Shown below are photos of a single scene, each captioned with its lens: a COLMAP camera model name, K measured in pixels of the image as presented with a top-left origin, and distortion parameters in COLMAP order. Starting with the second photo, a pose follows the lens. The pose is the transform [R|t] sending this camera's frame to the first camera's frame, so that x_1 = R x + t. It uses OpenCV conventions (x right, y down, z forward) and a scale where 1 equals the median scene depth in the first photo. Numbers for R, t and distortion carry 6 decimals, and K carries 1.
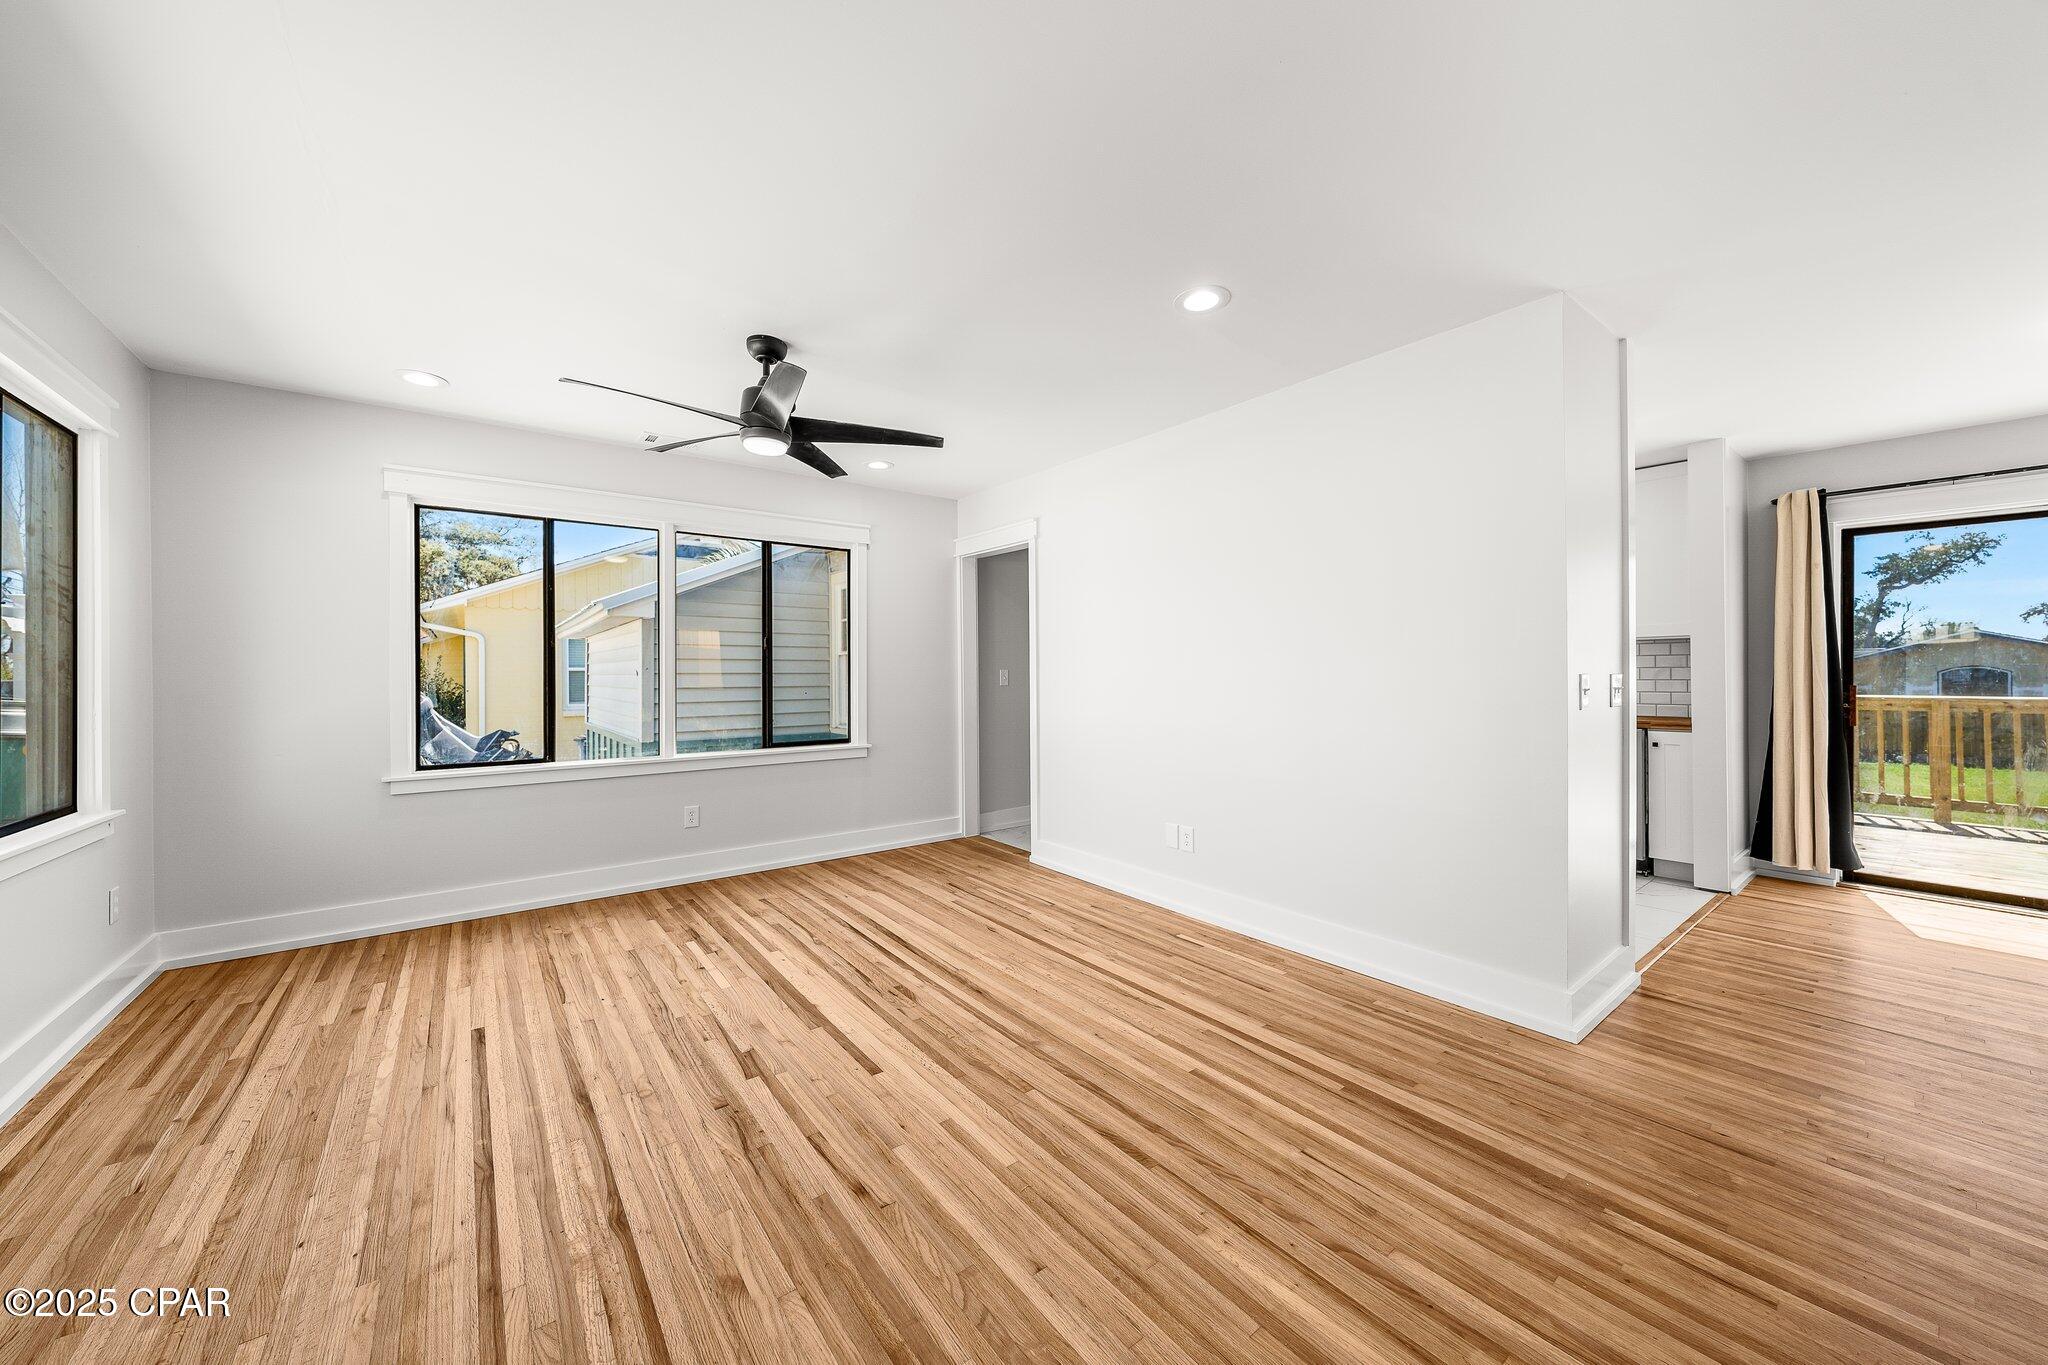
lens RADIAL K [[727.1, 0, 1009.8], [0, 727.1, 673.1], [0, 0, 1]] dist [-0.001901, -0.000435]
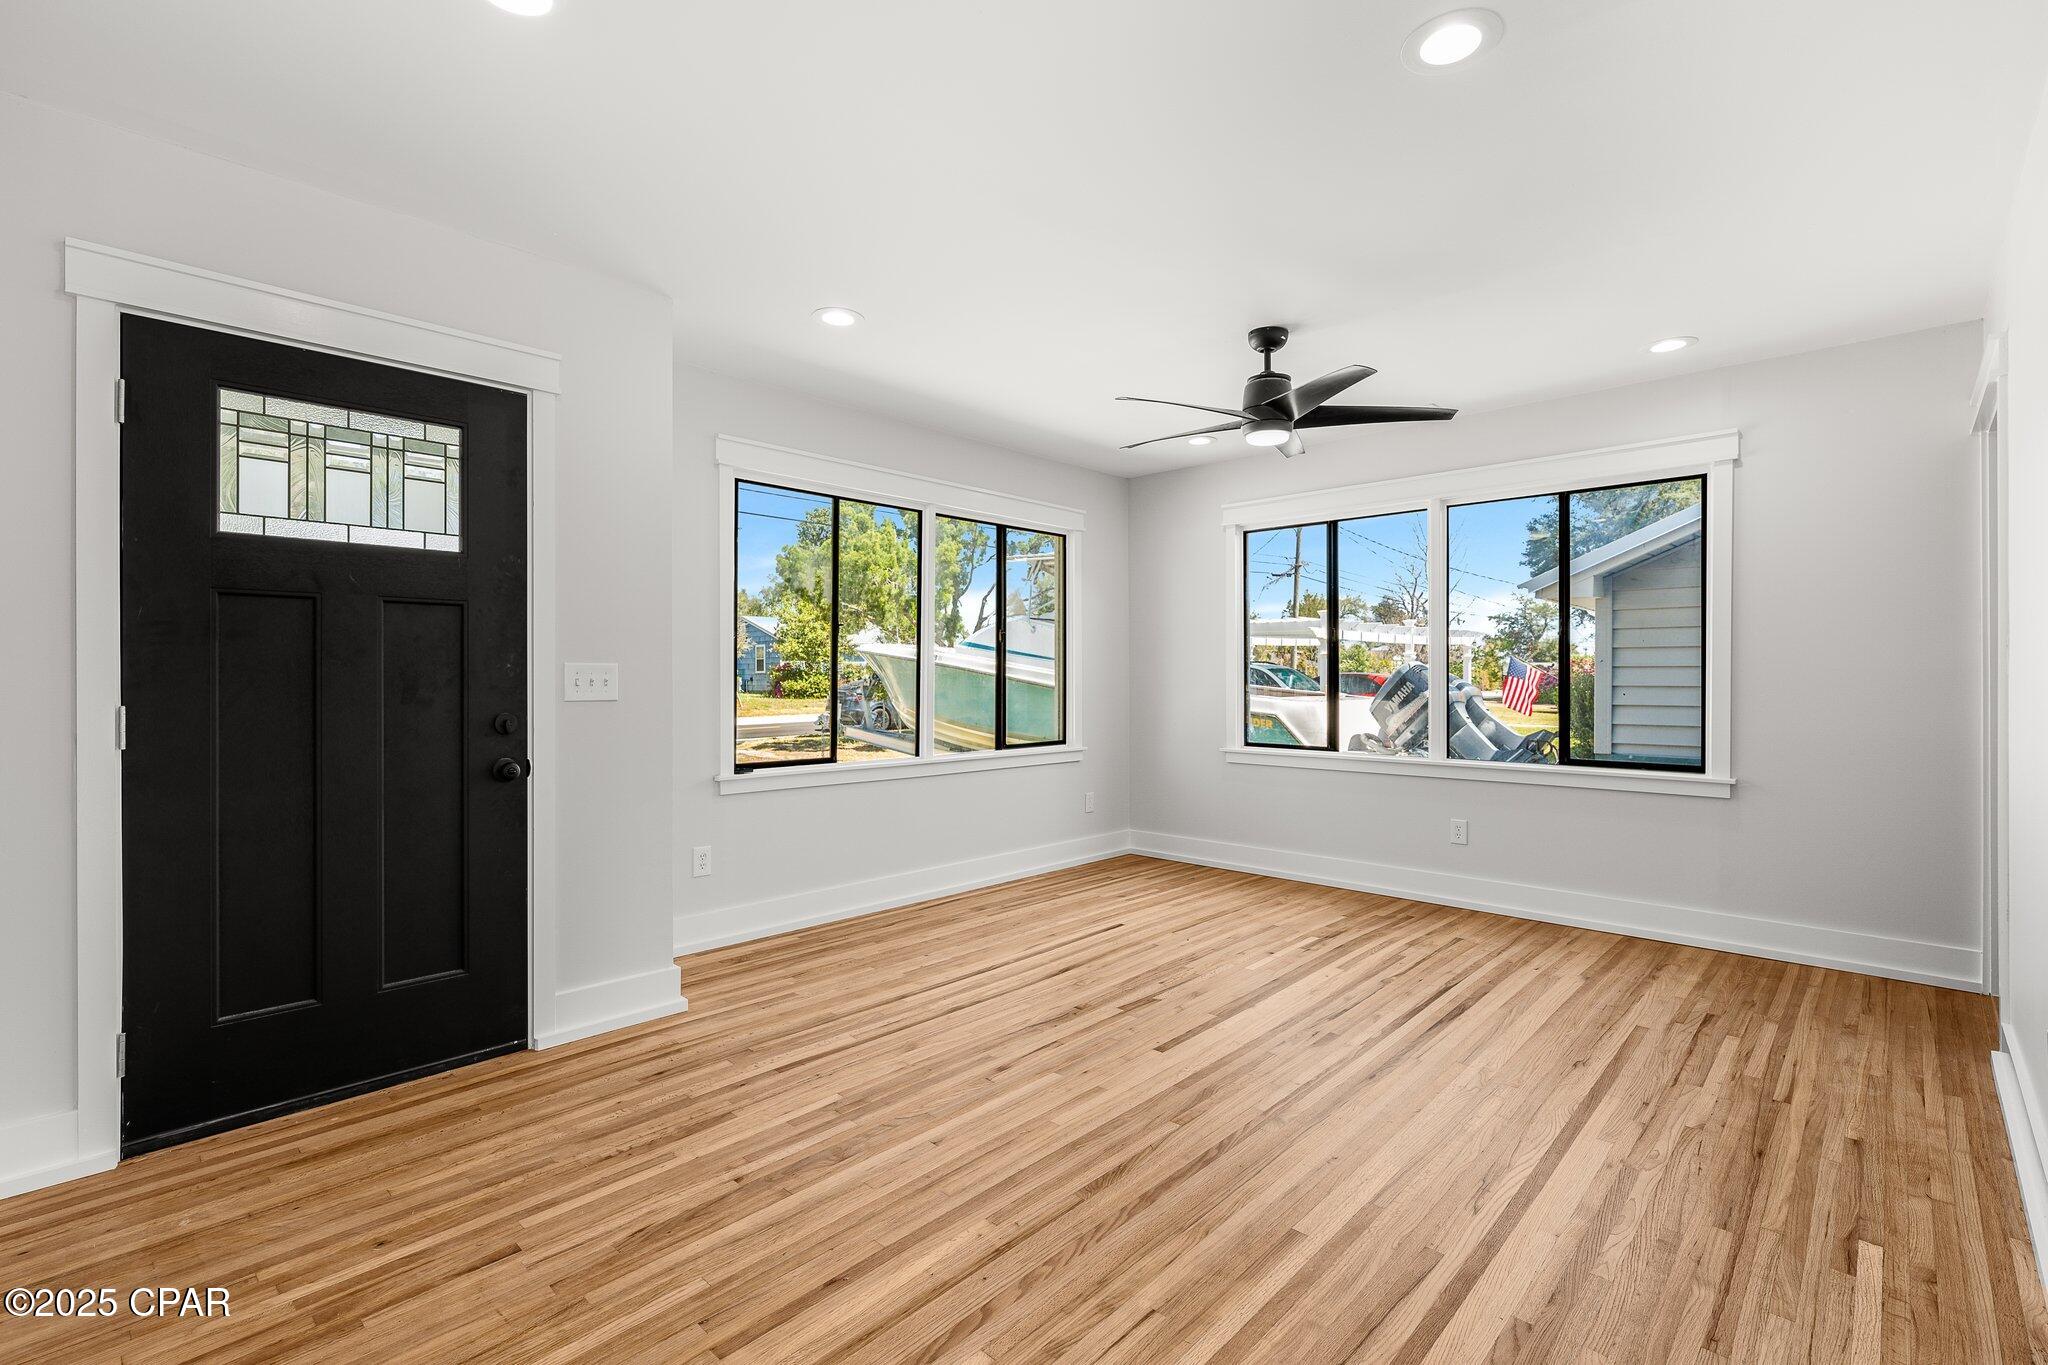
lens RADIAL K [[916.1, 0, 1025.8], [0, 916.1, 678.2], [0, 0, 1]] dist [-0.001829, 0.000006]
pose [[0.167662, 0.009939, -0.985794, 0.885212], [0.001897, 0.999944, 0.010405, 0.001997], [0.985843, -0.003614, 0.167634, 0.489369]]
